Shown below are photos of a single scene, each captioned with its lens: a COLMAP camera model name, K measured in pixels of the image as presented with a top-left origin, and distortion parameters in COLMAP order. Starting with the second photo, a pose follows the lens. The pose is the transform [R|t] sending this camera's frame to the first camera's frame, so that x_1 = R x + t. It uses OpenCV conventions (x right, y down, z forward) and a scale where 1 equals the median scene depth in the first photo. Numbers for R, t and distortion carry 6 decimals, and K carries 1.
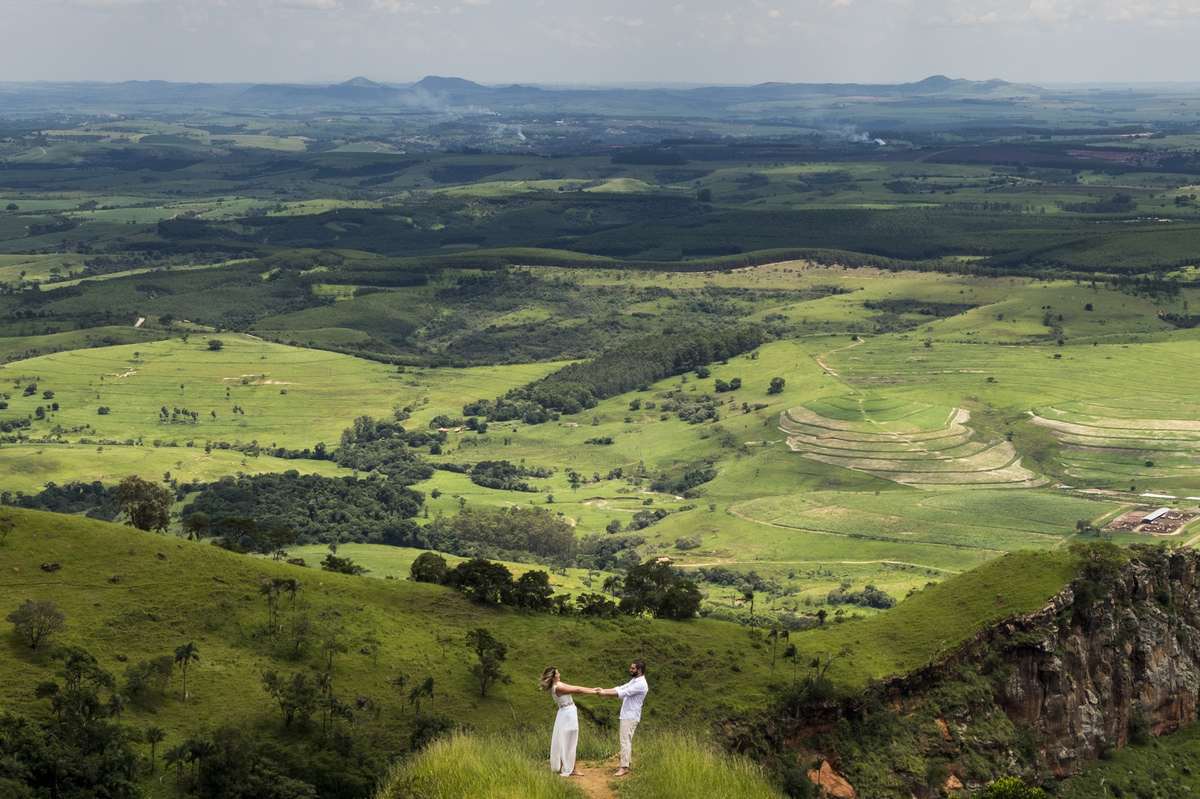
lens RADIAL K [[3063.1, 0, 590.6], [0, 3063.1, 404.2], [0, 0, 1]] dist [-0.043017, 0.000000]
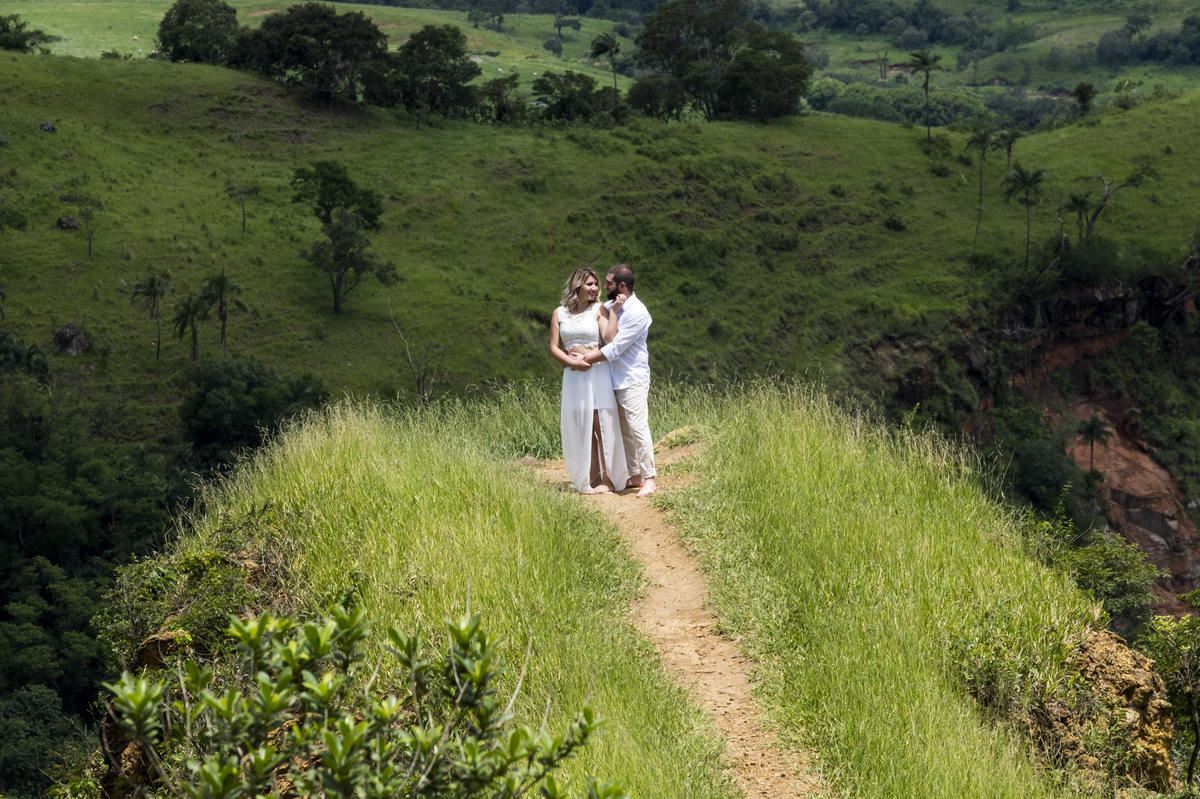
lens RADIAL K [[5006.3, 0, 604.6], [0, 5006.3, 407.7], [0, 0, 1]] dist [0.679022, 0.000000]
pose [[0.998779, -0.047421, -0.013822, 0.013758], [0.048580, 0.993675, 0.101243, 0.036563], [0.008933, -0.101791, 0.994766, 0.264570]]
